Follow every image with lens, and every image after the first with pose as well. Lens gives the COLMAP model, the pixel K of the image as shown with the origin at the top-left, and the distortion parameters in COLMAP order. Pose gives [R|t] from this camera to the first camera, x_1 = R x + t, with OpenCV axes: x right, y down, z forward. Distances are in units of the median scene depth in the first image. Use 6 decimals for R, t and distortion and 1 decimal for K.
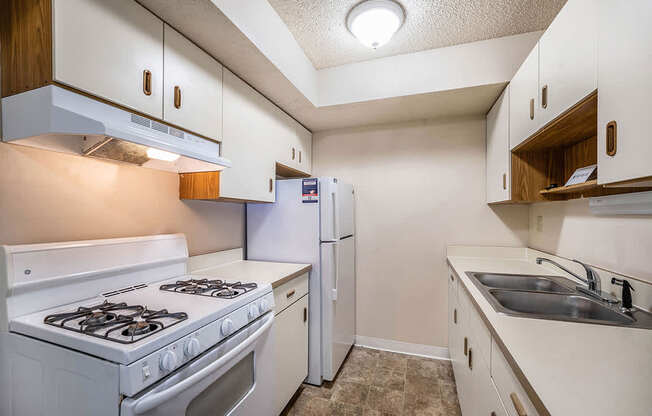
lens RADIAL K [[270.7, 0, 326.0], [0, 270.7, 208.0], [0, 0, 1]] dist [-0.001360, -0.000083]
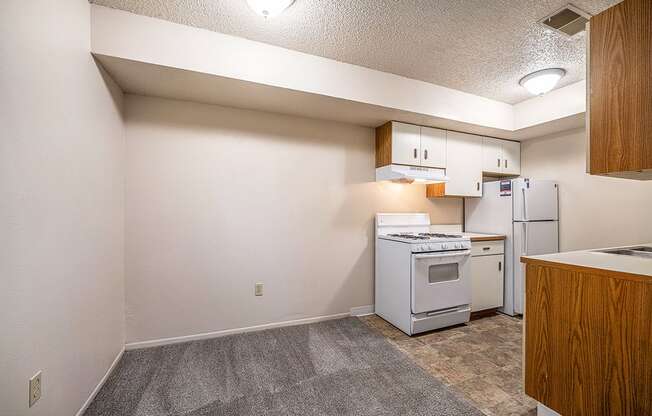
lens RADIAL K [[263.0, 0, 327.9], [0, 263.0, 215.2], [0, 0, 1]] dist [-0.001049, -0.000122]
pose [[0.665209, 0.014489, -0.746516, 0.407746], [0.016052, 0.999303, 0.033699, 0.024280], [0.746484, -0.034400, 0.664513, -0.797274]]
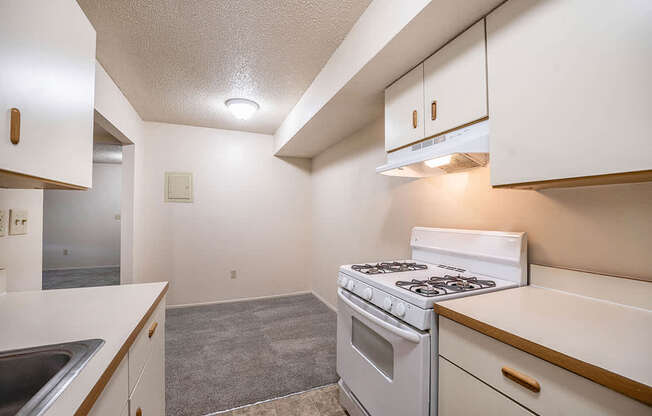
lens RADIAL K [[263.0, 0, 327.9], [0, 263.0, 215.2], [0, 0, 1]] dist [-0.001049, -0.000122]
pose [[-0.735071, -0.002100, -0.677987, 0.365876], [0.014016, 0.999734, -0.018293, 0.038269], [0.677845, -0.022949, -0.734846, 0.993302]]
